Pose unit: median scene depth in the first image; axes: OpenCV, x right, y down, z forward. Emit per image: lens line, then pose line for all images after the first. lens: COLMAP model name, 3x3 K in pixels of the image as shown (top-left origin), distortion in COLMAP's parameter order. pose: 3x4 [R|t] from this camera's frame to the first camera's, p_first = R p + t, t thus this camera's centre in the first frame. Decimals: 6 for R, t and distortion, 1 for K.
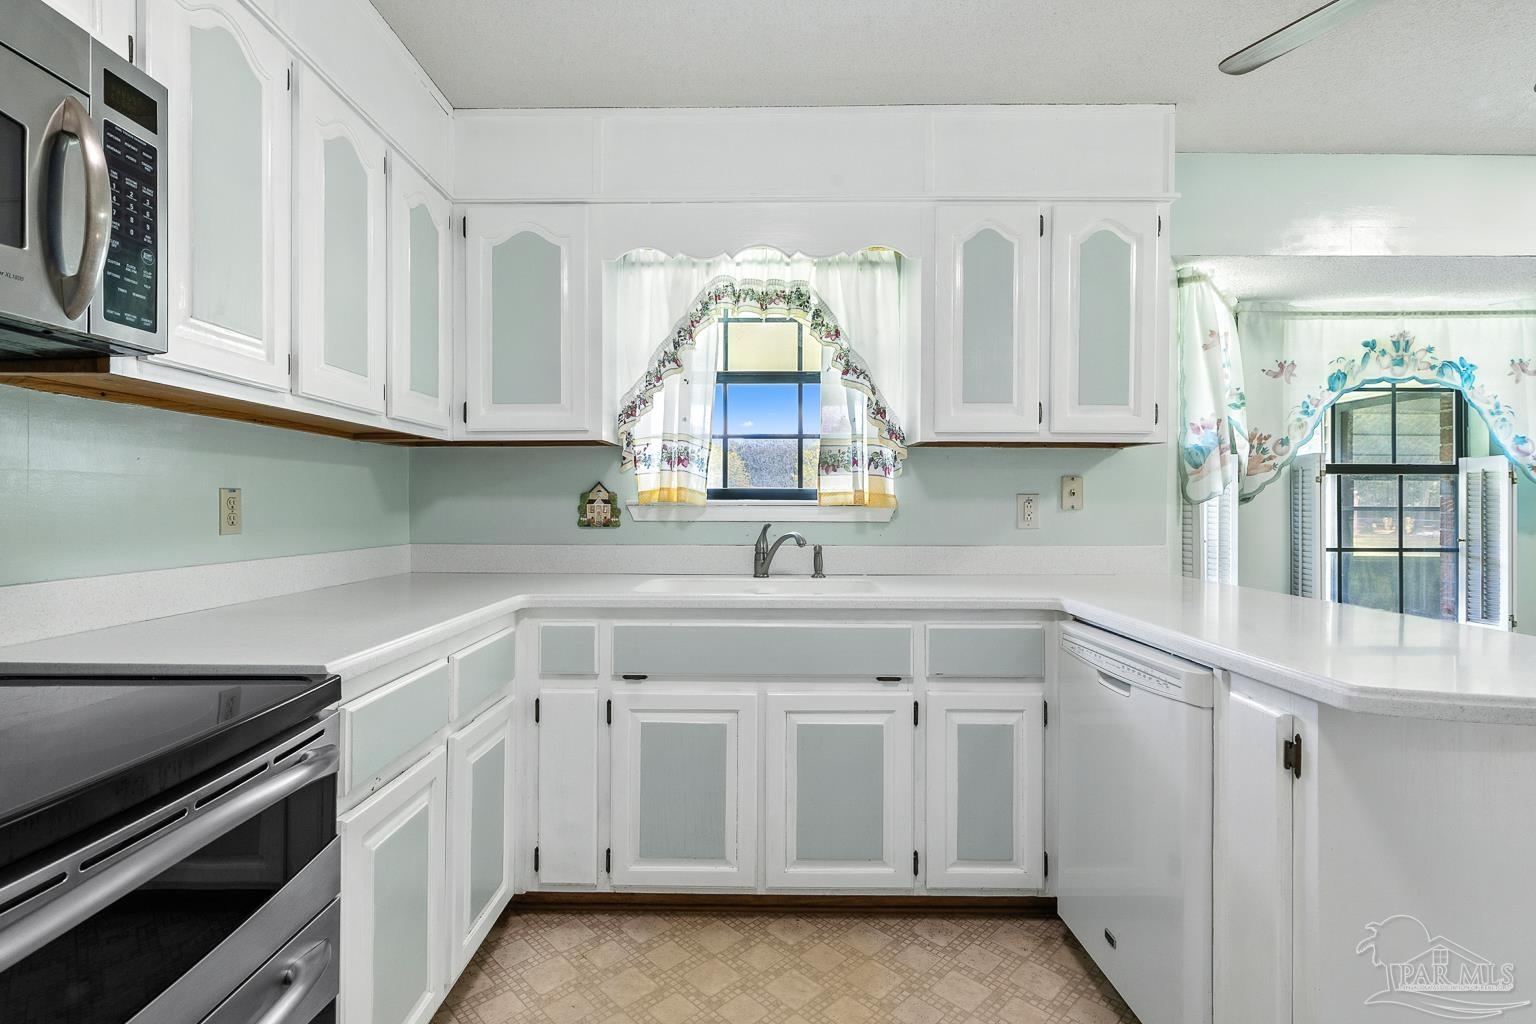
lens RADIAL K [[703.6, 0, 760.2], [0, 703.6, 497.0], [0, 0, 1]] dist [-0.004830, 0.001123]
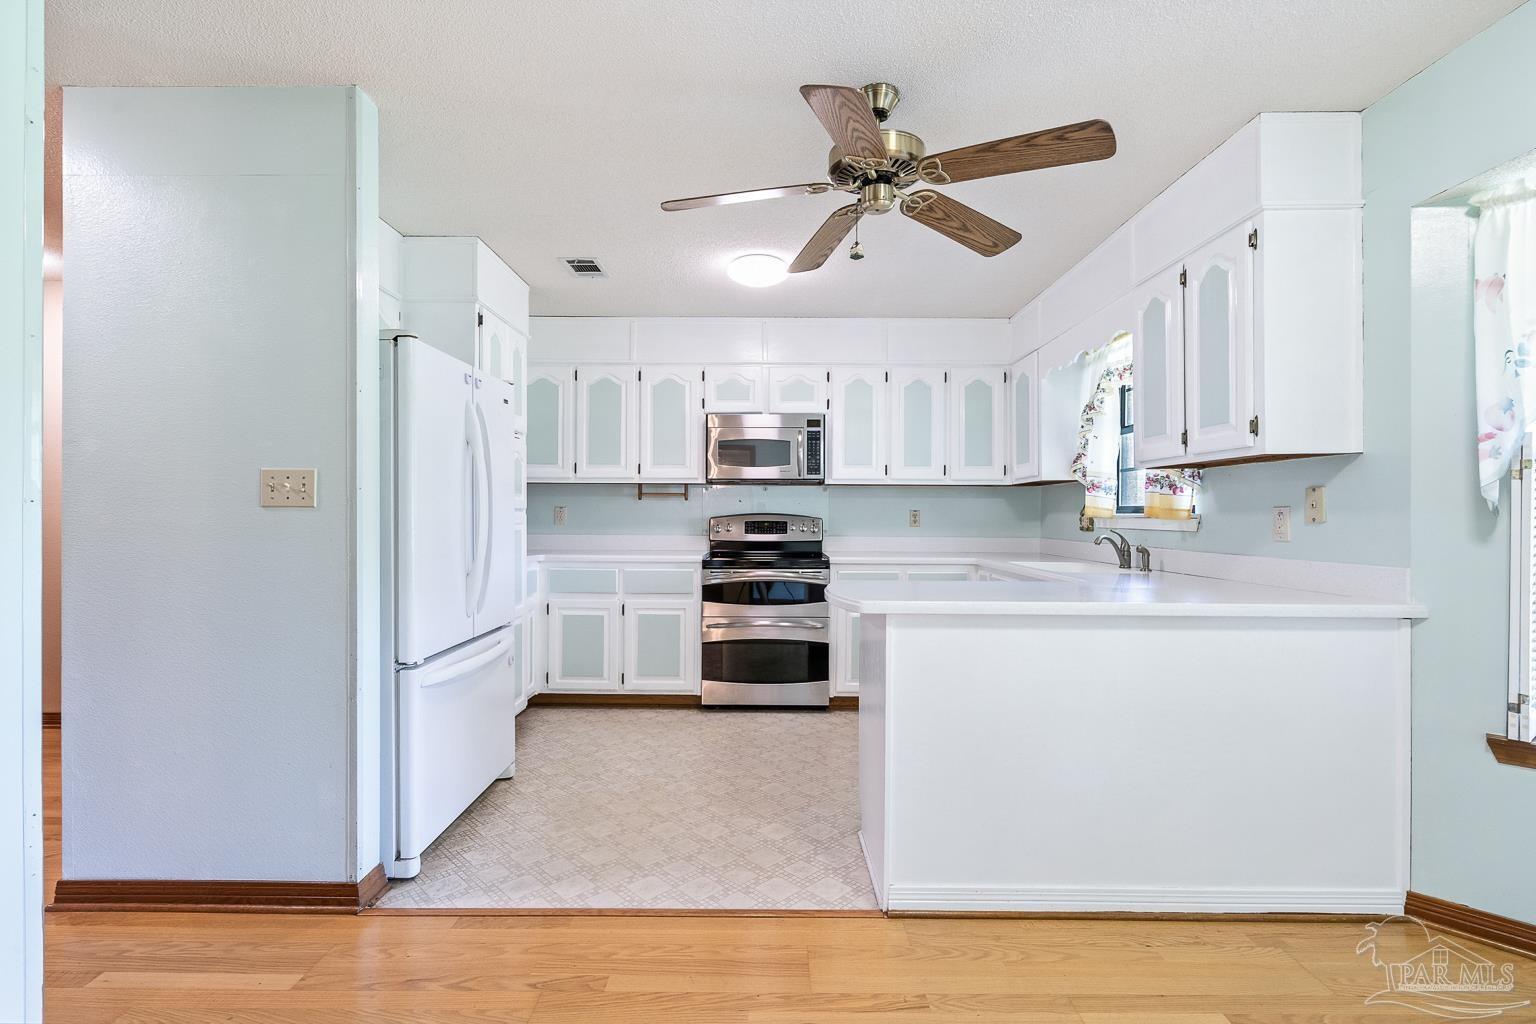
lens RADIAL K [[703.6, 0, 762.6], [0, 703.6, 514.6], [0, 0, 1]] dist [-0.004830, 0.001123]
pose [[0.001804, -0.002464, -0.999995, 2.037790], [0.003253, 0.999992, -0.002458, 0.010029], [0.999993, -0.003249, 0.001812, 0.389421]]
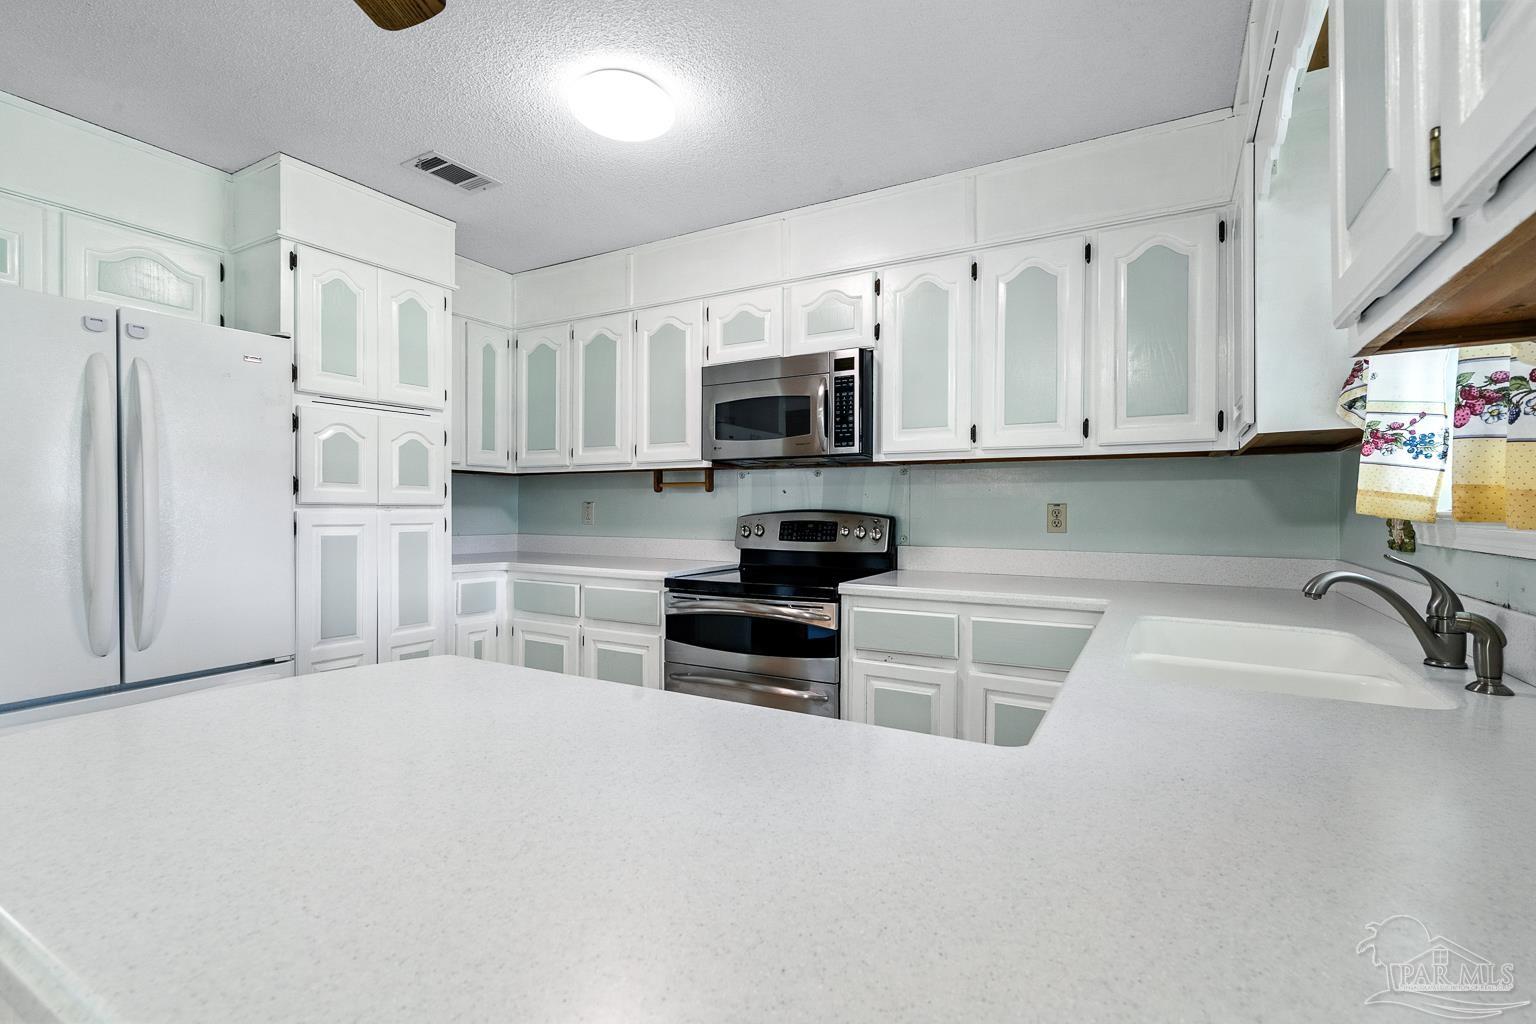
lens RADIAL K [[703.6, 0, 759.5], [0, 703.6, 512.1], [0, 0, 1]] dist [-0.004830, 0.001123]
pose [[-0.490384, -0.001158, -0.871506, 0.949293], [0.002658, 0.999992, -0.002825, 0.008674], [0.871502, -0.003702, -0.490377, 1.190367]]
